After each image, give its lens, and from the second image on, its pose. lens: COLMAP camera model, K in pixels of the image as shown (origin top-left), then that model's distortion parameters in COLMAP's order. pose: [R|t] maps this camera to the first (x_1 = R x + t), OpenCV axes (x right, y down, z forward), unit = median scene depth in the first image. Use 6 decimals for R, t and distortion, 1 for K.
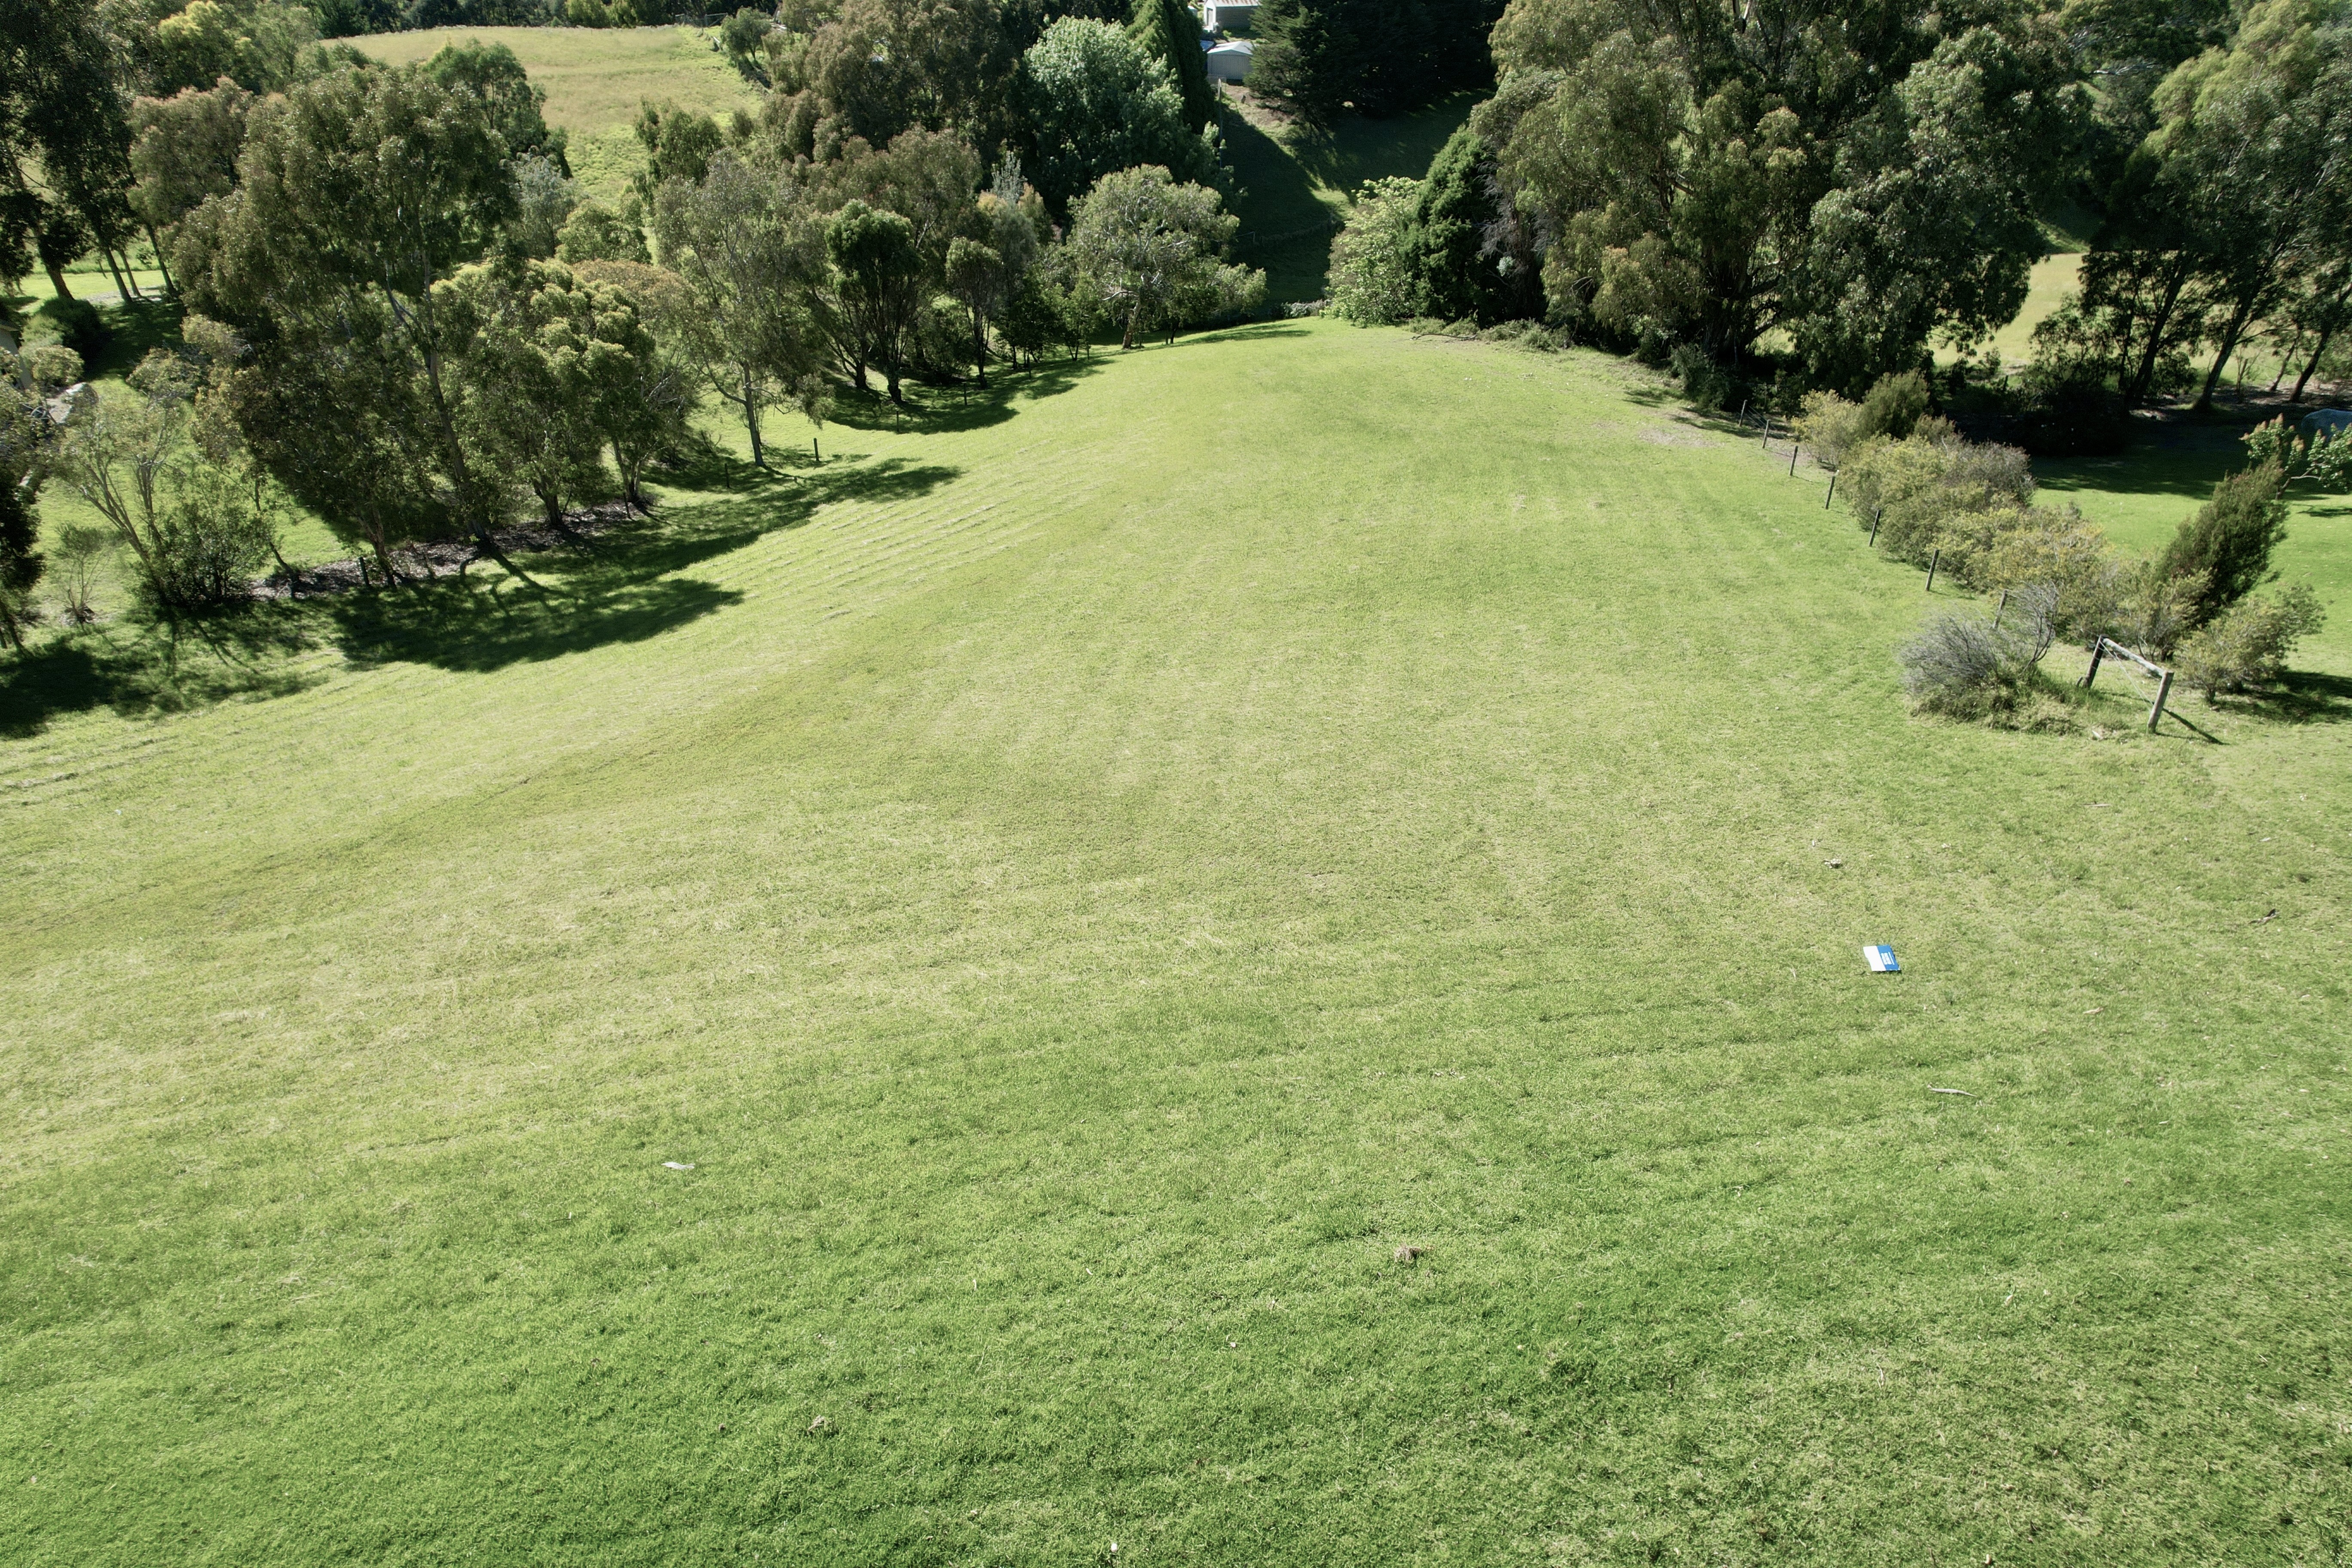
lens RADIAL K [[1492.4, 0, 1169.0], [0, 1492.4, 786.1], [0, 0, 1]] dist [-0.009862, -0.000711]
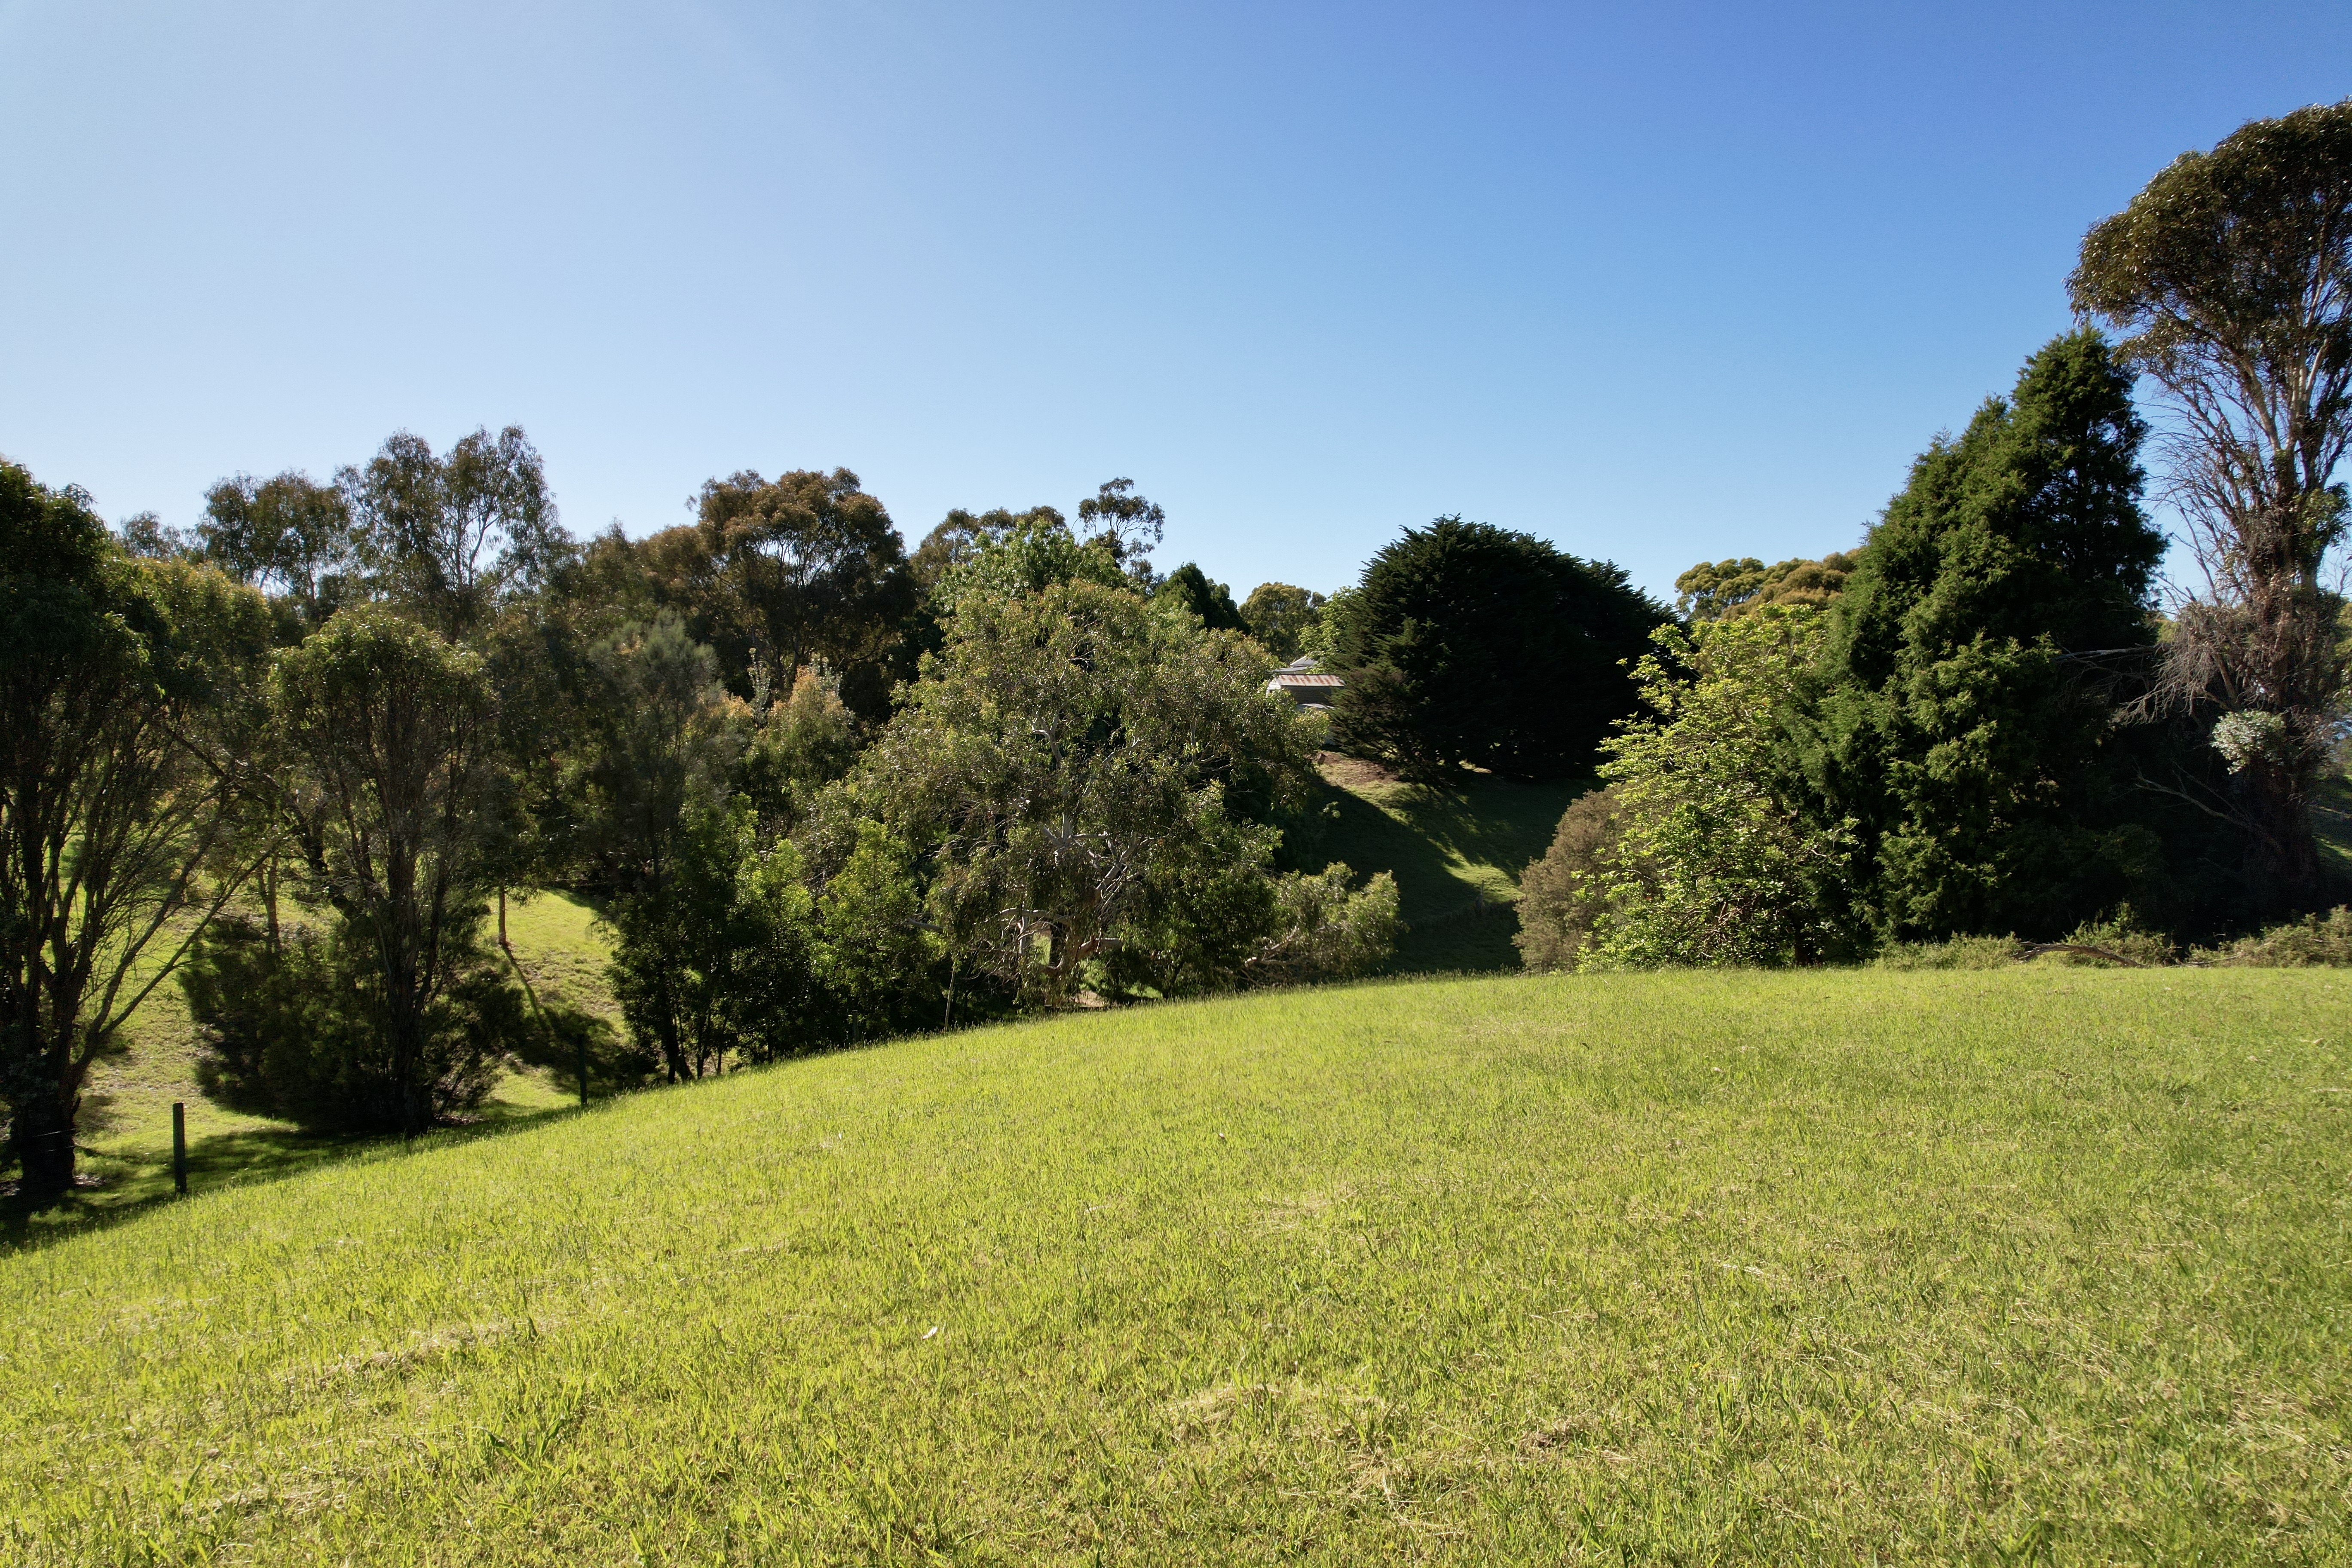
lens RADIAL K [[1492.4, 0, 1173.9], [0, 1492.4, 784.8], [0, 0, 1]] dist [-0.009862, -0.000711]
pose [[0.998816, -0.002825, -0.048562, 0.025696], [-0.023179, 0.850052, -0.526188, -0.159620], [0.042767, 0.526691, 0.848981, 0.653490]]
